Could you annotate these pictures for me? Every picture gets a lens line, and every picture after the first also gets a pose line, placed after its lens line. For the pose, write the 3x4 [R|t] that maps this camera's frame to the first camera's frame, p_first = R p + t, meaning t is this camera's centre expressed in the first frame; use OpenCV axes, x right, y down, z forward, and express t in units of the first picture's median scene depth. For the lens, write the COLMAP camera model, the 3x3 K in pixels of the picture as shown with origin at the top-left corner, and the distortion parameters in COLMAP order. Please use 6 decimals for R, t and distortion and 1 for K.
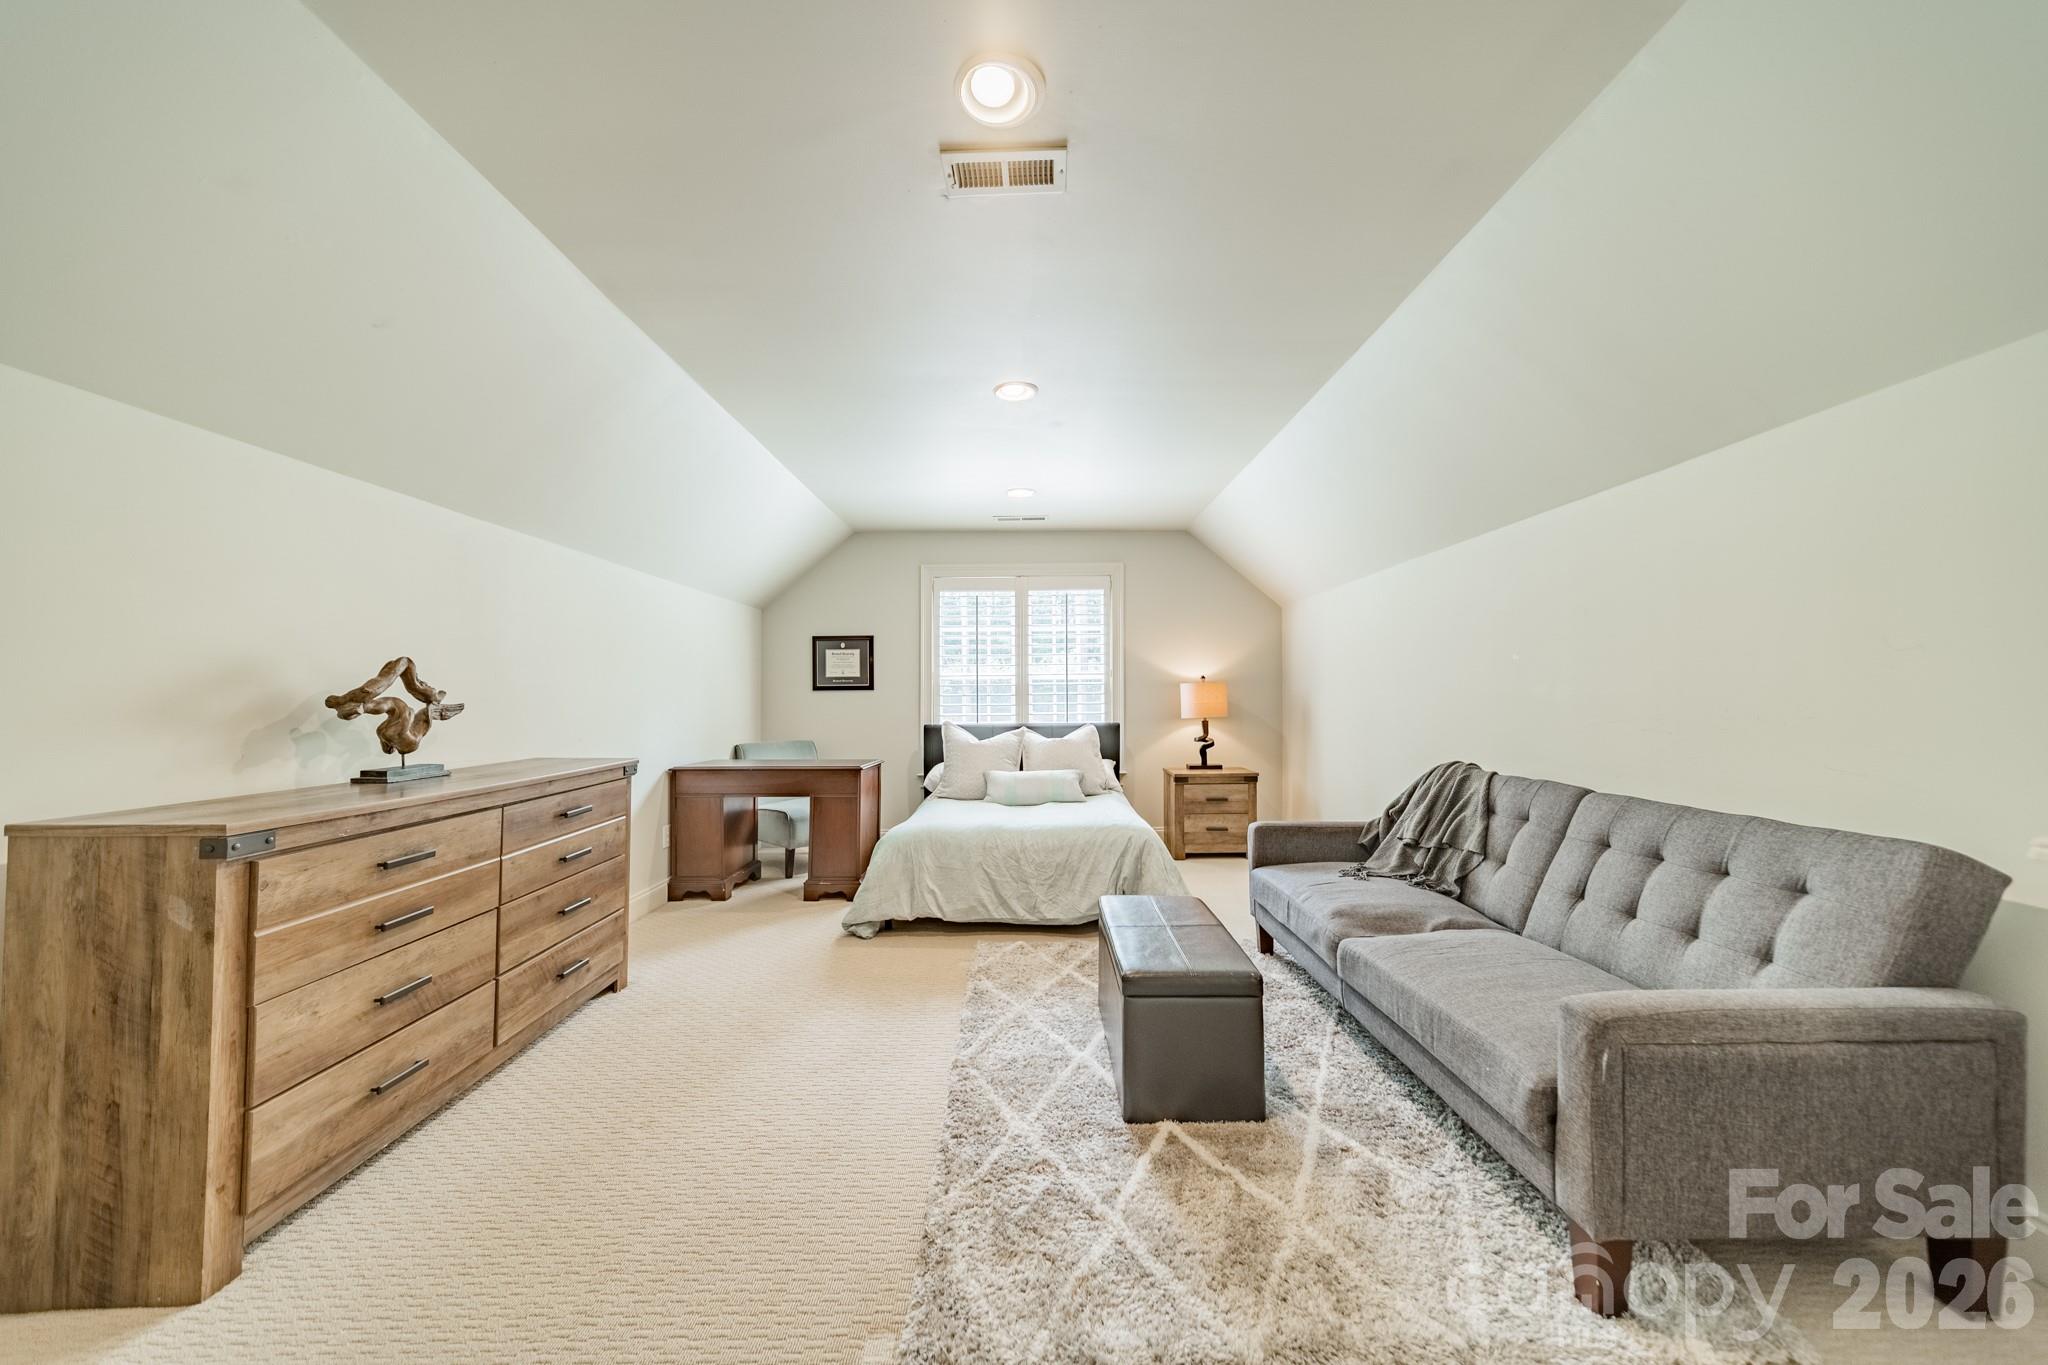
lens RADIAL K [[733.0, 0, 1027.1], [0, 733.0, 681.4], [0, 0, 1]] dist [0.008271, 0.000160]
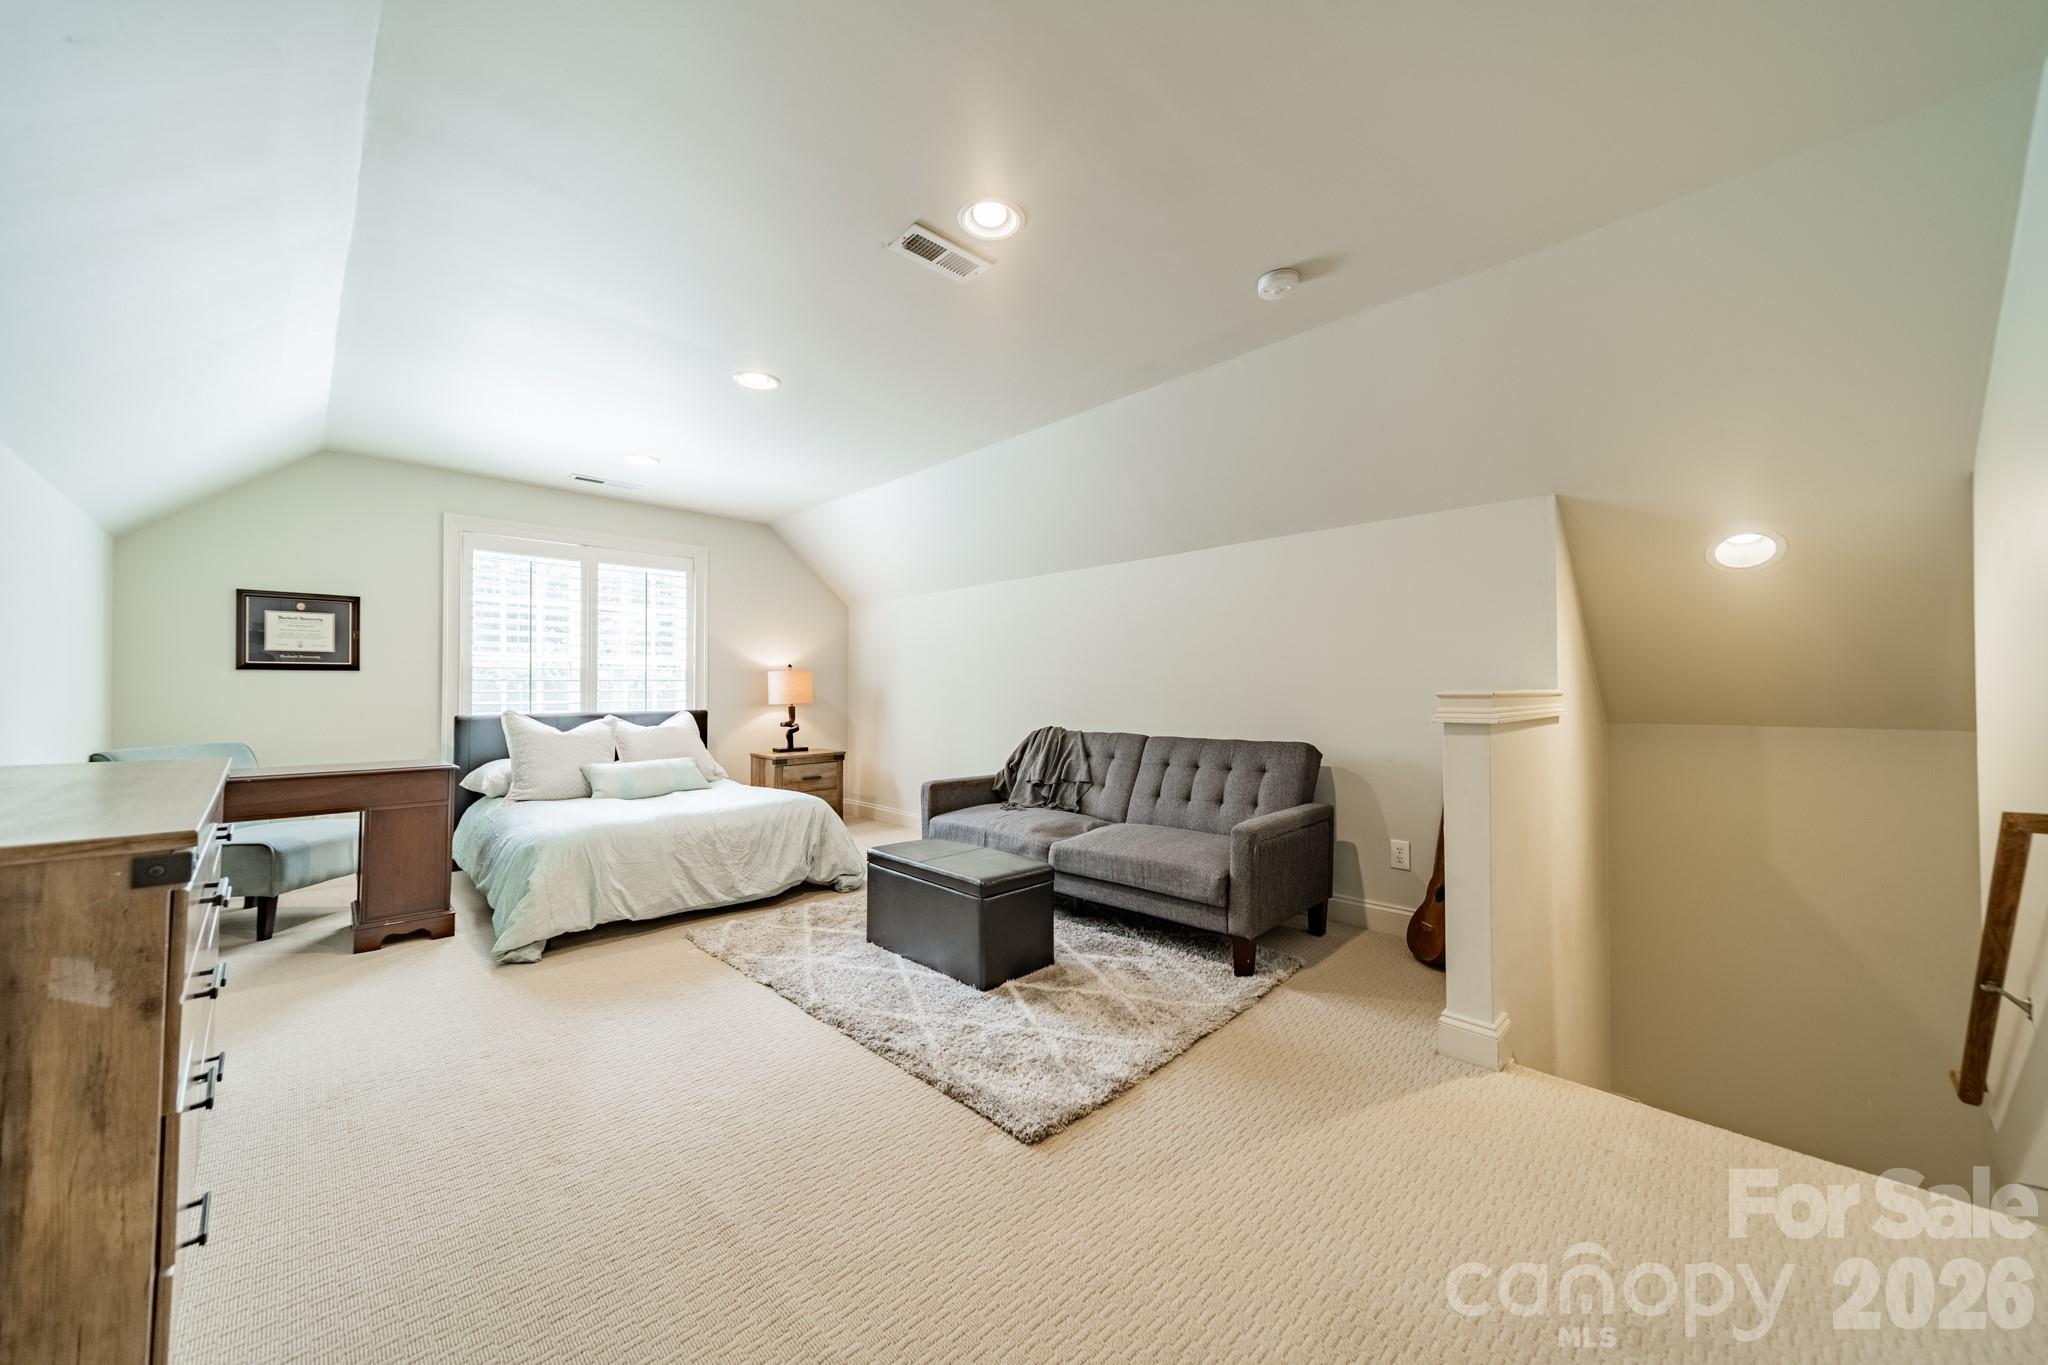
lens RADIAL K [[733.0, 0, 1027.1], [0, 733.0, 681.4], [0, 0, 1]] dist [0.008271, 0.000160]
pose [[0.705181, 0.013564, 0.708898, -0.461651], [-0.016697, 0.999857, -0.002522, 0.022573], [-0.708831, -0.010058, 0.705306, 0.004333]]
